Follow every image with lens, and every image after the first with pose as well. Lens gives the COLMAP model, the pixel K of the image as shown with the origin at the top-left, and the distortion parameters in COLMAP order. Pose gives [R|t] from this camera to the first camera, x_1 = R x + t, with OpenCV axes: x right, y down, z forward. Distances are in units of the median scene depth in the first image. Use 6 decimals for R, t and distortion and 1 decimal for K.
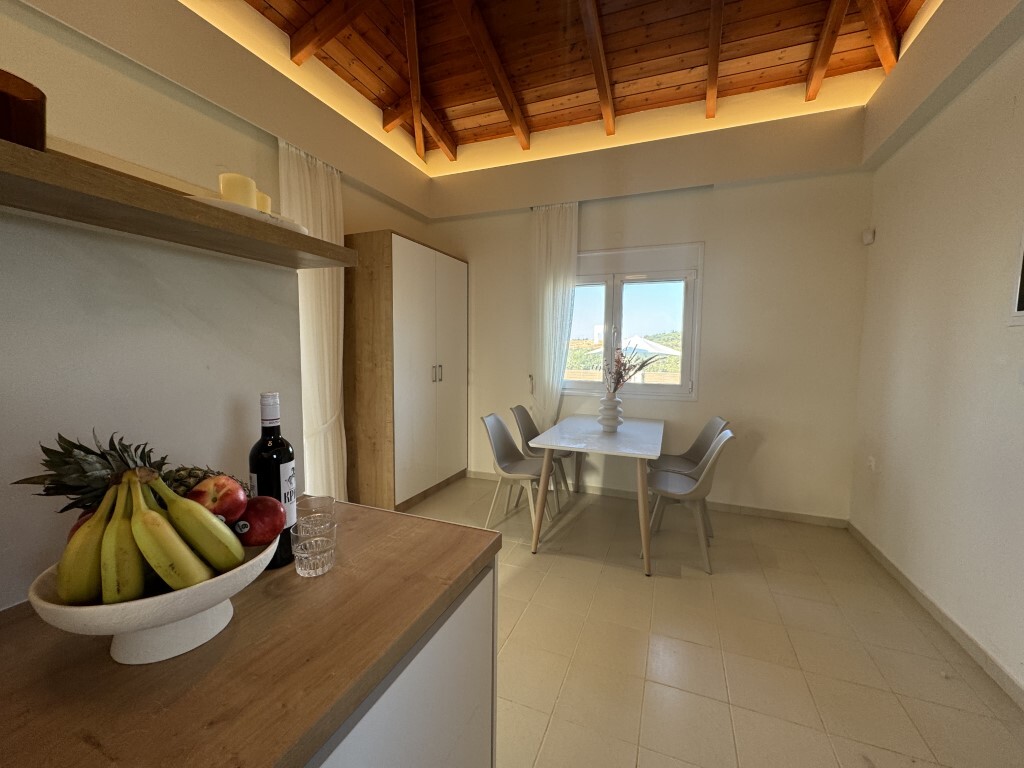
lens RADIAL K [[394.2, 0, 517.3], [0, 394.2, 383.9], [0, 0, 1]] dist [-0.005221, -0.000040]
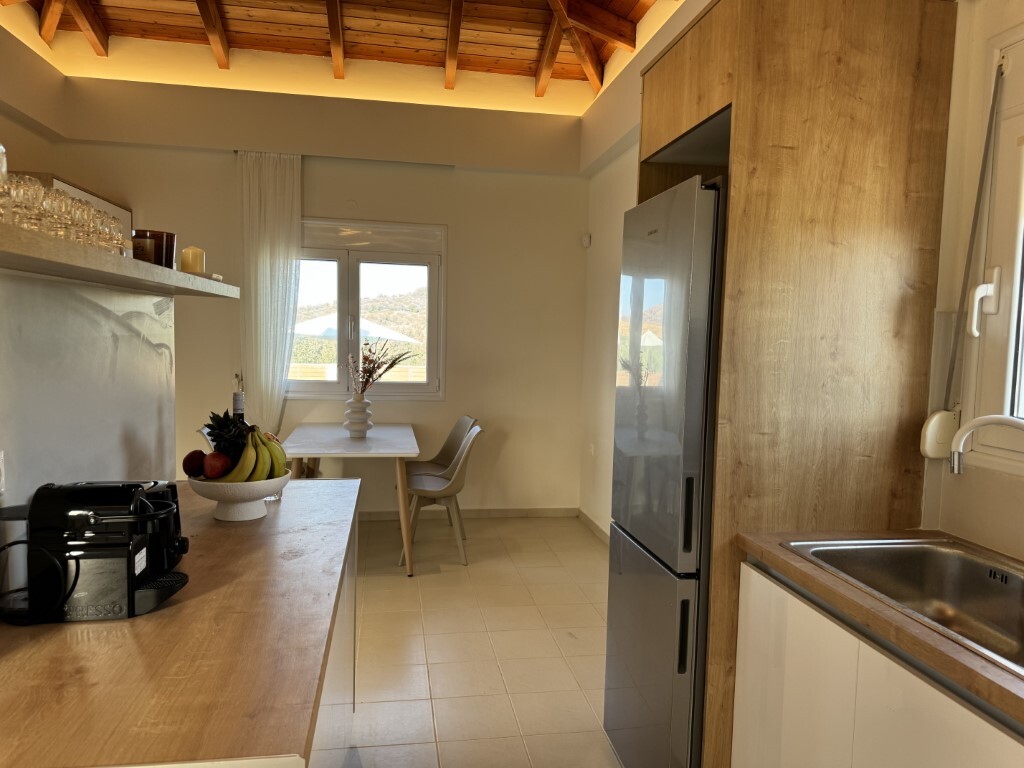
lens RADIAL K [[717.0, 0, 511.8], [0, 717.0, 390.8], [0, 0, 1]] dist [0.000599, -0.002259]
pose [[0.849322, -0.031126, 0.526956, -0.299275], [0.025869, 0.999515, 0.017344, -0.002511], [-0.527241, -0.001099, 0.849715, -0.516244]]
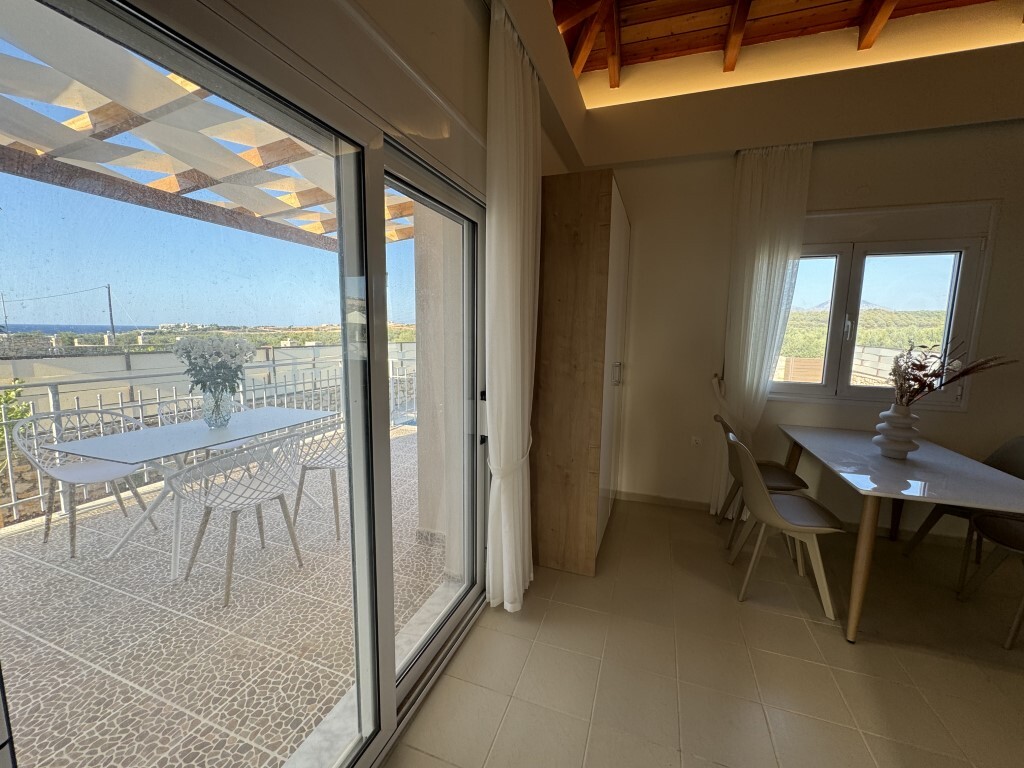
lens RADIAL K [[417.4, 0, 512.0], [0, 417.4, 384.0], [0, 0, 1]] dist [-0.004099, -0.000139]
pose [[0.998954, -0.000155, 0.045736, -0.507841], [-0.002348, 0.998502, 0.054673, -0.058388], [-0.045676, -0.054724, 0.997456, 0.253543]]
